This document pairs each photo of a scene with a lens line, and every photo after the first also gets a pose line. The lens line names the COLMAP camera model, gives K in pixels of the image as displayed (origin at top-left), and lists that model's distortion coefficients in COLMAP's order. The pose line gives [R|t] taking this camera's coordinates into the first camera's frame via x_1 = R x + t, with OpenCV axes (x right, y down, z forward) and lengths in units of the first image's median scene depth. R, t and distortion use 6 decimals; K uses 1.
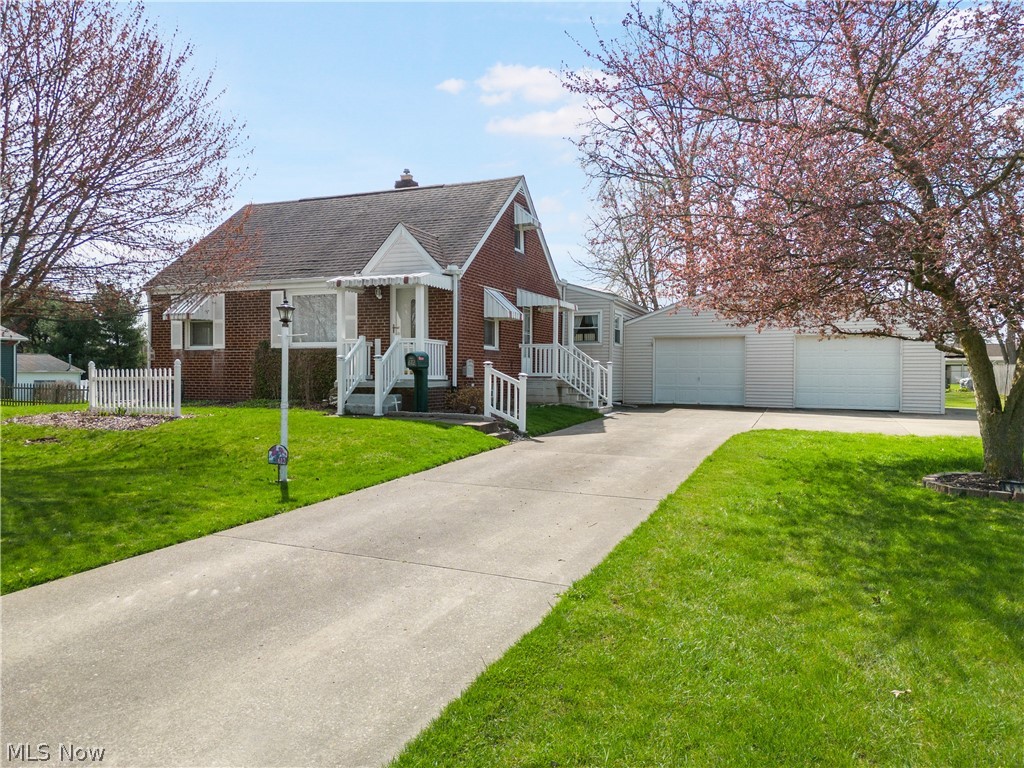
lens RADIAL K [[712.4, 0, 517.5], [0, 712.4, 380.7], [0, 0, 1]] dist [0.087100, -0.090372]
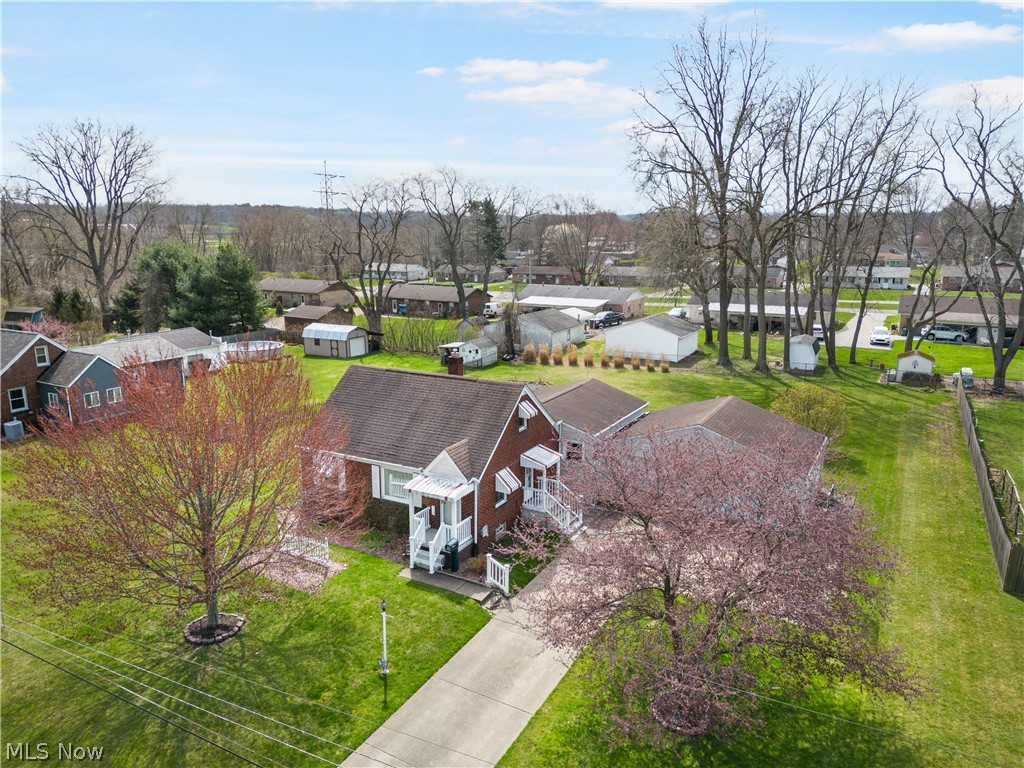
lens RADIAL K [[712.4, 0, 517.5], [0, 712.4, 380.7], [0, 0, 1]] dist [0.087100, -0.090372]
pose [[0.993310, 0.029723, -0.111584, 0.193769], [-0.005977, 0.978243, 0.207374, -0.730618], [0.115320, -0.205320, 0.971877, -0.598104]]
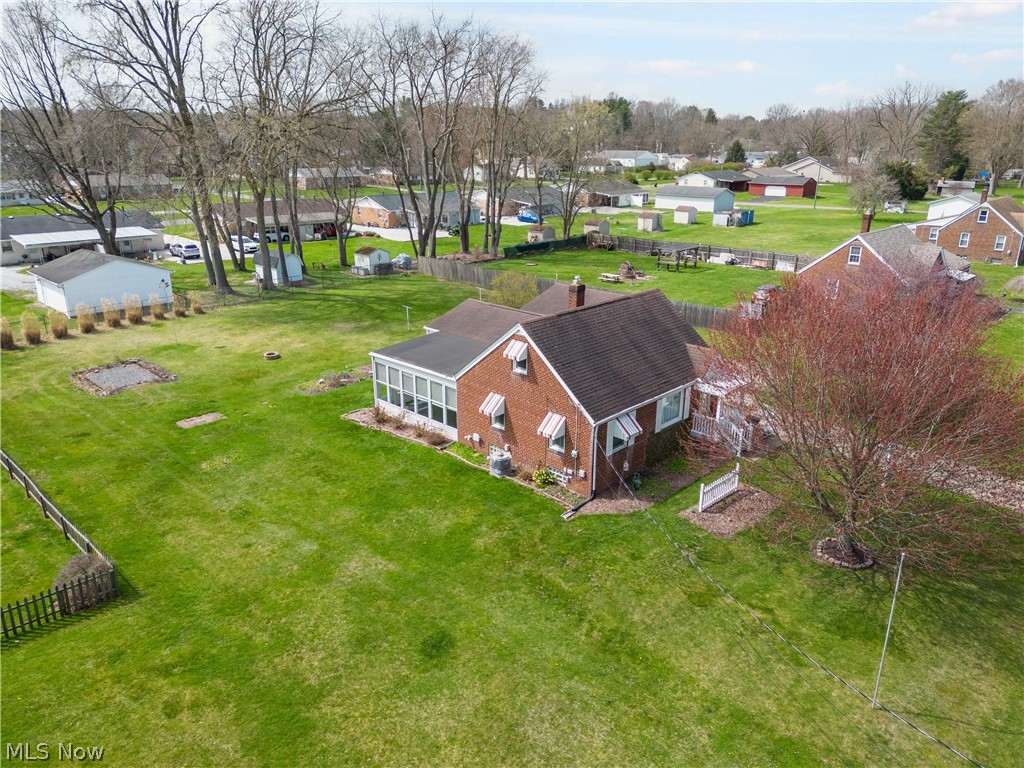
lens RADIAL K [[712.4, 0, 517.5], [0, 712.4, 380.7], [0, 0, 1]] dist [0.087100, -0.090372]
pose [[0.351046, -0.303485, 0.885812, -2.014342], [-0.015306, 0.944032, 0.329498, -0.746705], [-0.936233, -0.129227, 0.326754, 0.854661]]
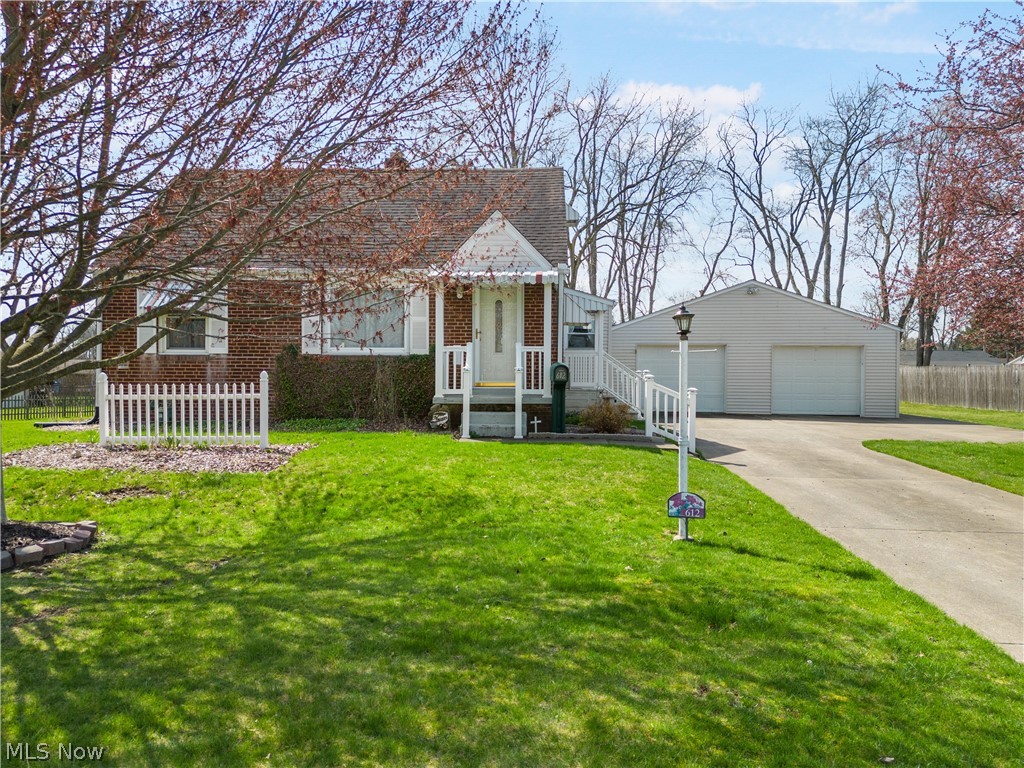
lens RADIAL K [[712.4, 0, 517.5], [0, 712.4, 380.7], [0, 0, 1]] dist [0.087100, -0.090372]
pose [[0.936886, -0.002100, 0.349629, -0.435934], [0.001505, 0.999997, 0.001973, -0.018738], [-0.349632, -0.001322, 0.936886, 0.189576]]
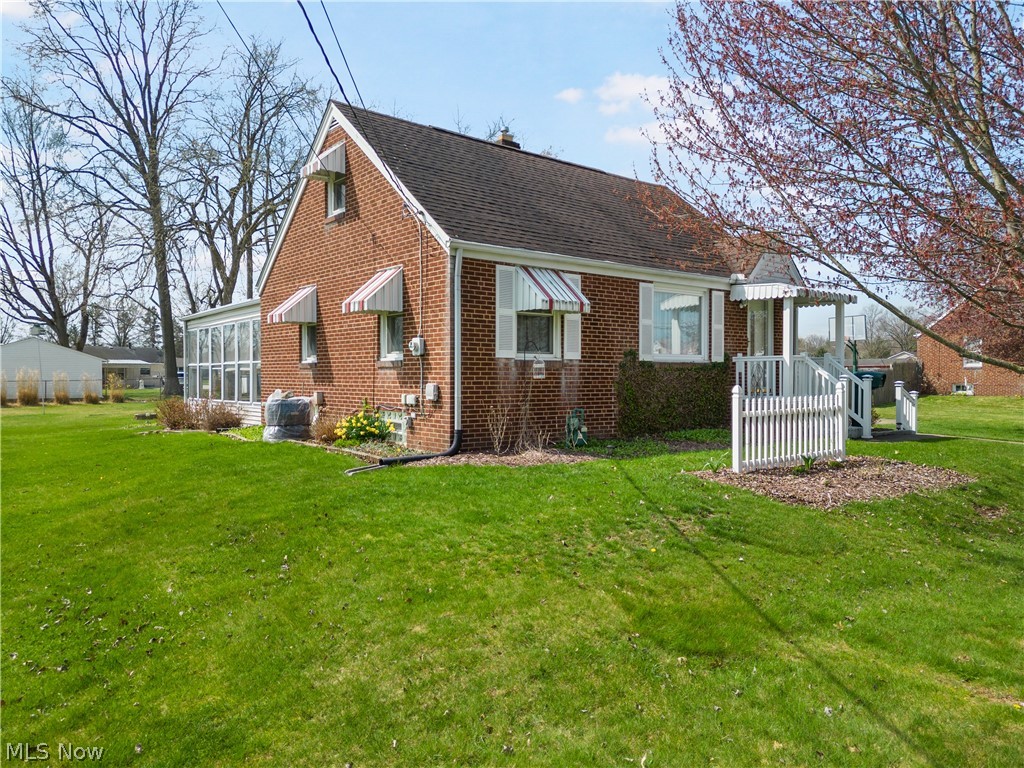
lens RADIAL K [[712.4, 0, 517.5], [0, 712.4, 380.7], [0, 0, 1]] dist [0.087100, -0.090372]
pose [[0.462345, -0.012665, 0.886610, -1.131344], [-0.005995, 0.999830, 0.017409, -0.040807], [-0.886680, -0.013364, 0.462191, 0.852680]]
